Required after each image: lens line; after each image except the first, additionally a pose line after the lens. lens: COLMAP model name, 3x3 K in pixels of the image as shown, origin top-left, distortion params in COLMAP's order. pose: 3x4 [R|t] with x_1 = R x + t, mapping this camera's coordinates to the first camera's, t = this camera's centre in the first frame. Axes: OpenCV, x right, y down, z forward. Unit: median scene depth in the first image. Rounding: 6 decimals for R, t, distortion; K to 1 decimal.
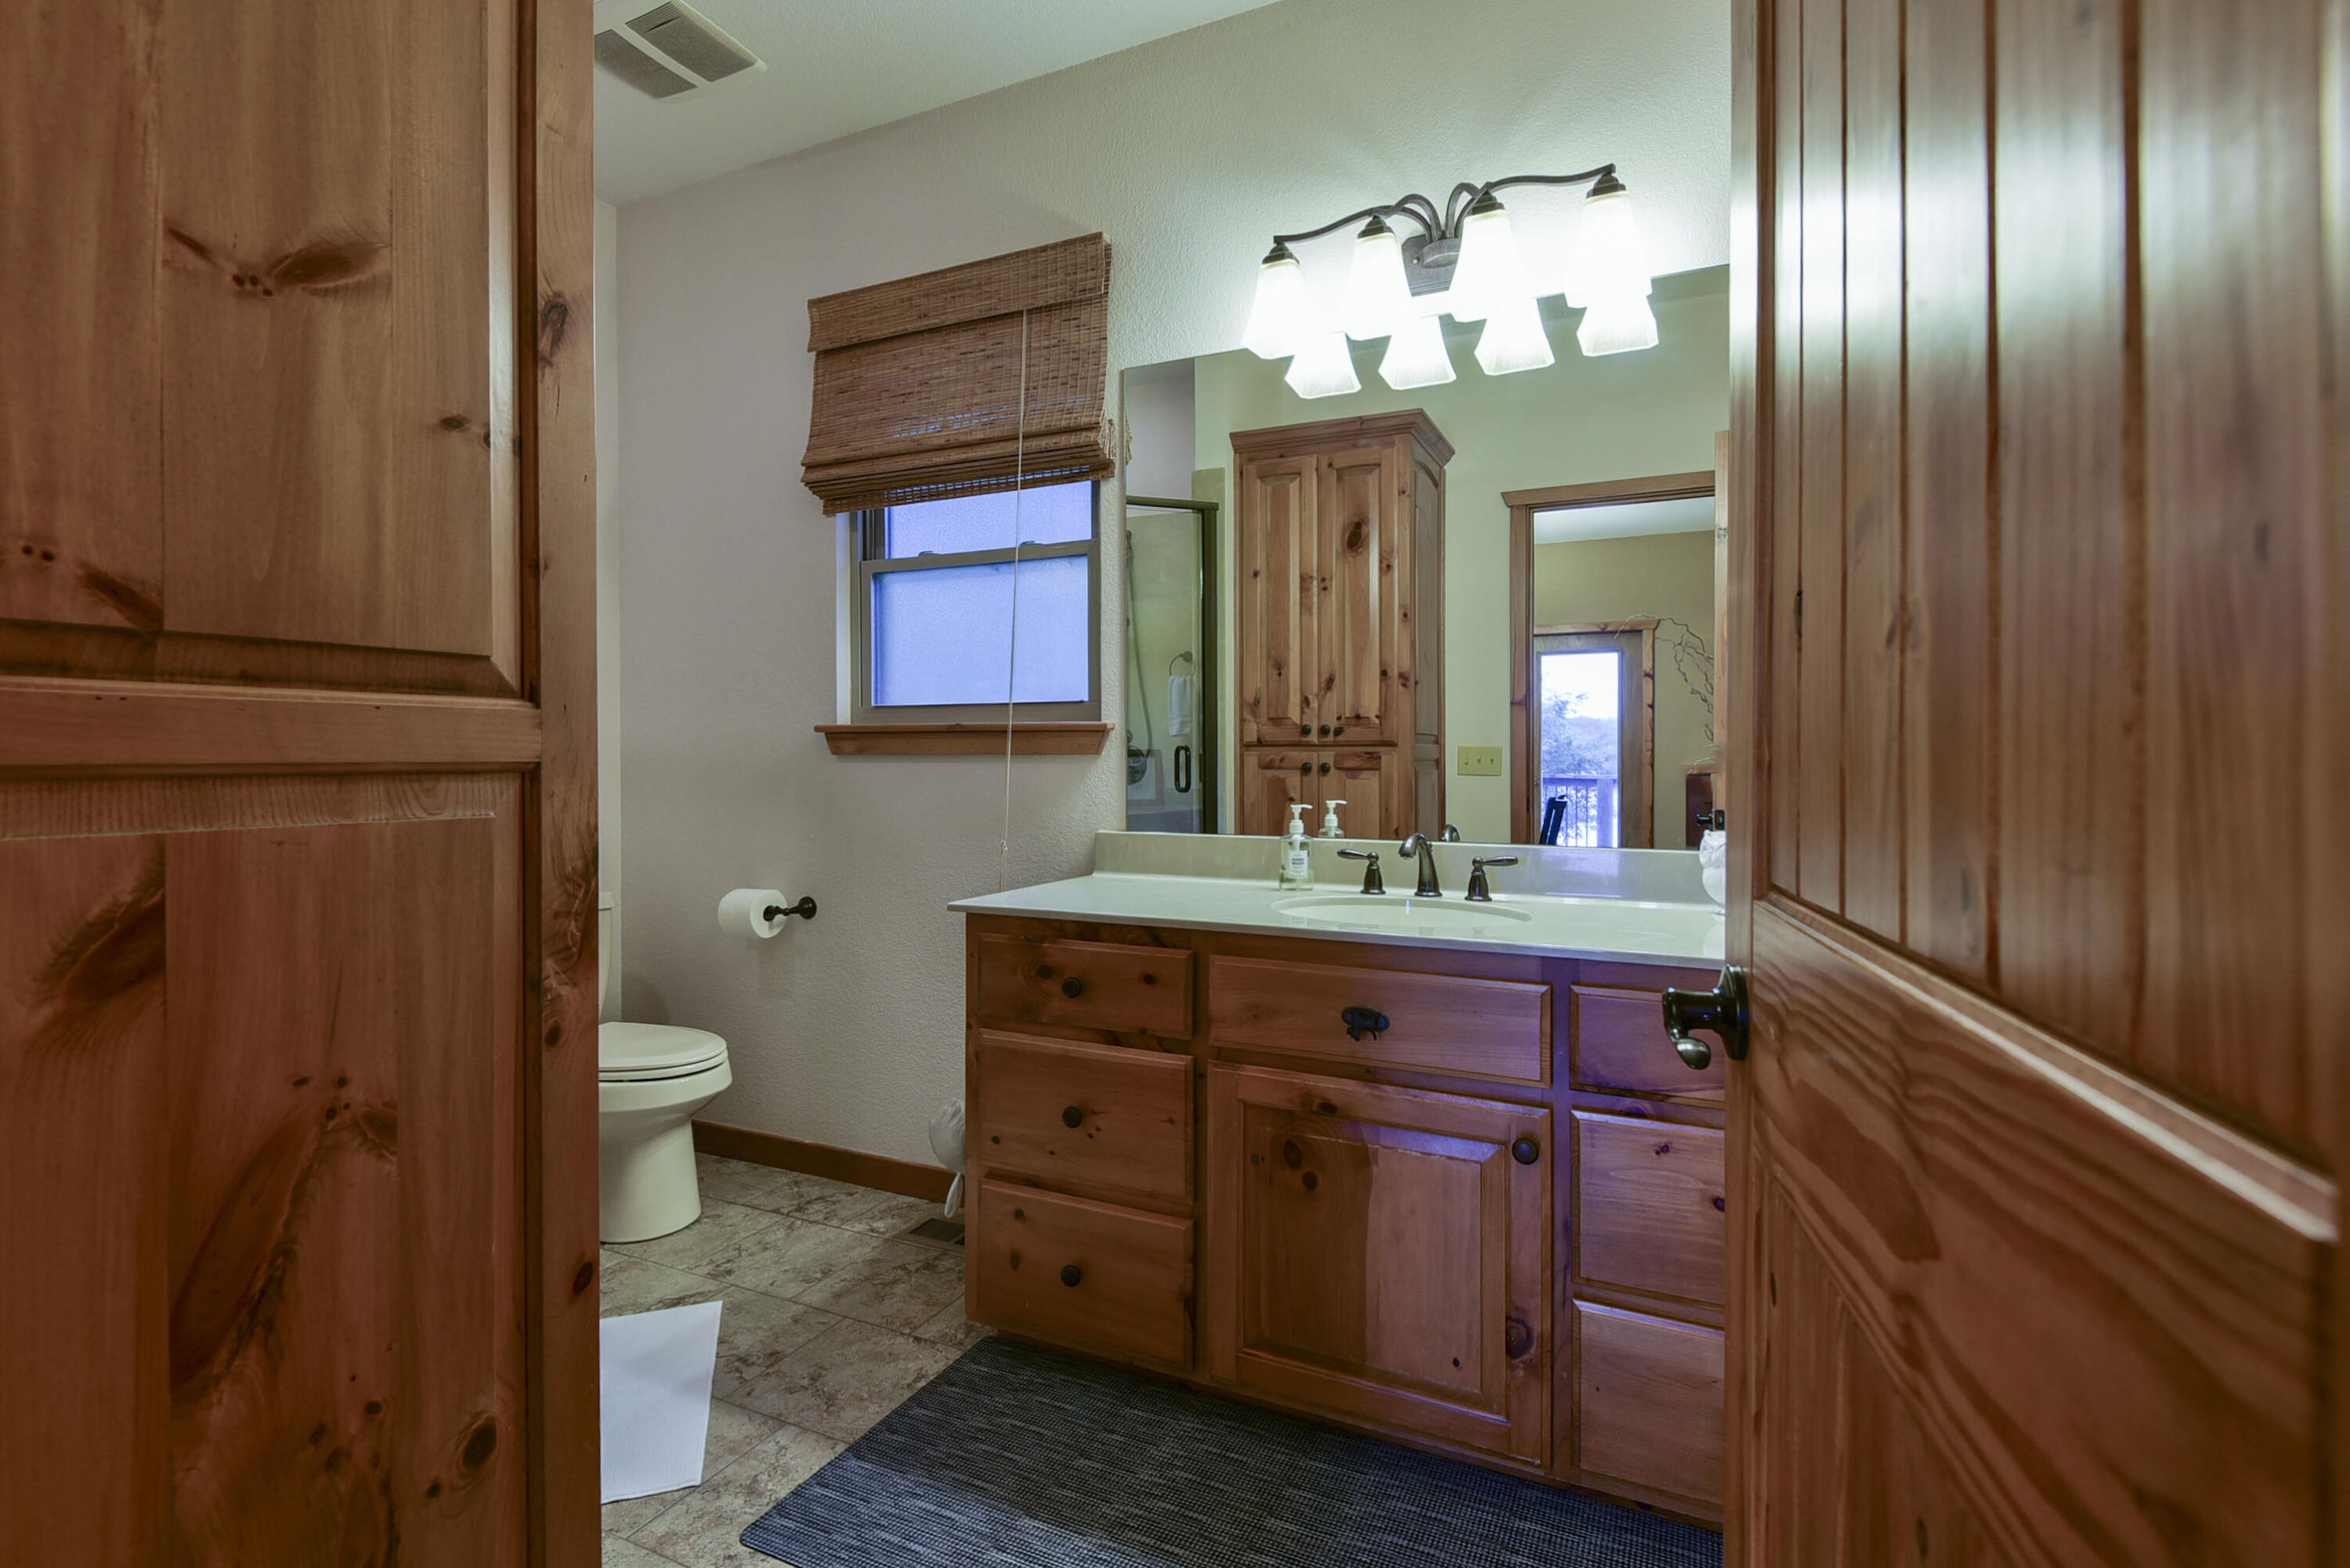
lens RADIAL K [[1086.4, 0, 1160.3], [0, 1086.4, 774.1], [0, 0, 1]] dist [0.018201, -0.012900]
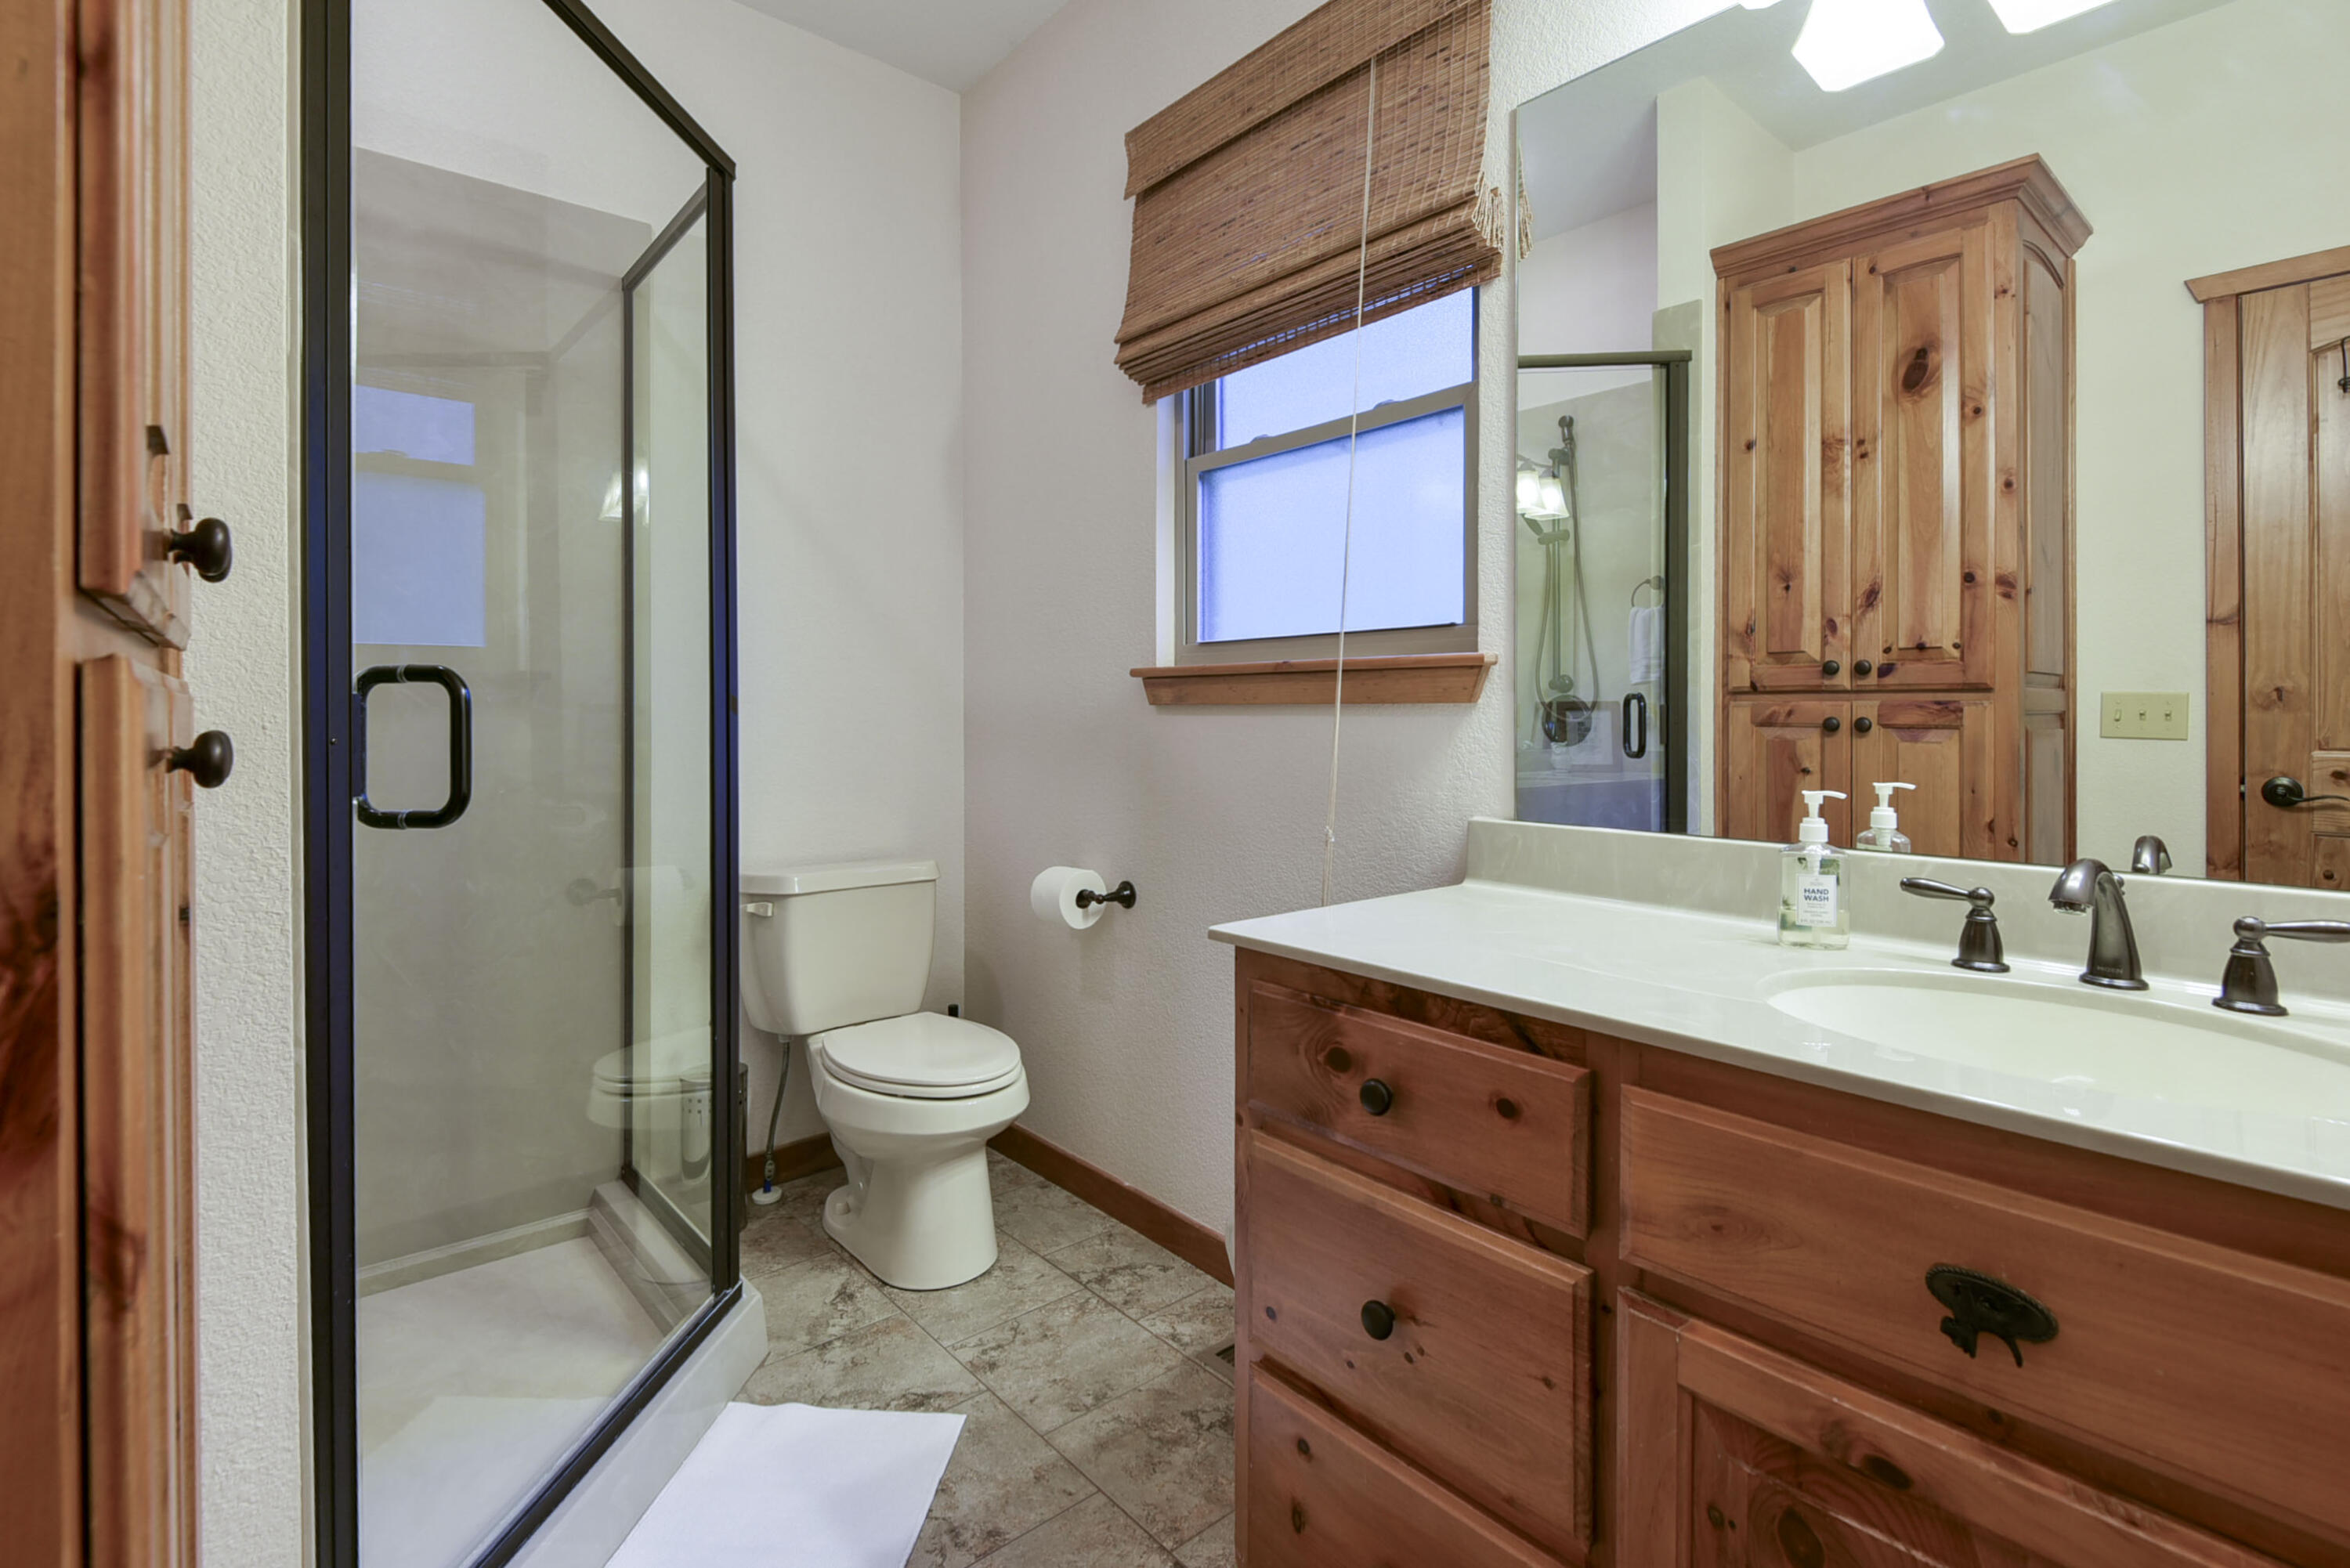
lens RADIAL K [[1086.4, 0, 1228.7], [0, 1086.4, 723.6], [0, 0, 1]] dist [0.018201, -0.012900]
pose [[0.933109, 0.004906, -0.359561, 0.042297], [-0.006917, 0.999967, -0.004307, -0.001326], [0.359528, 0.006507, 0.933111, 0.334857]]
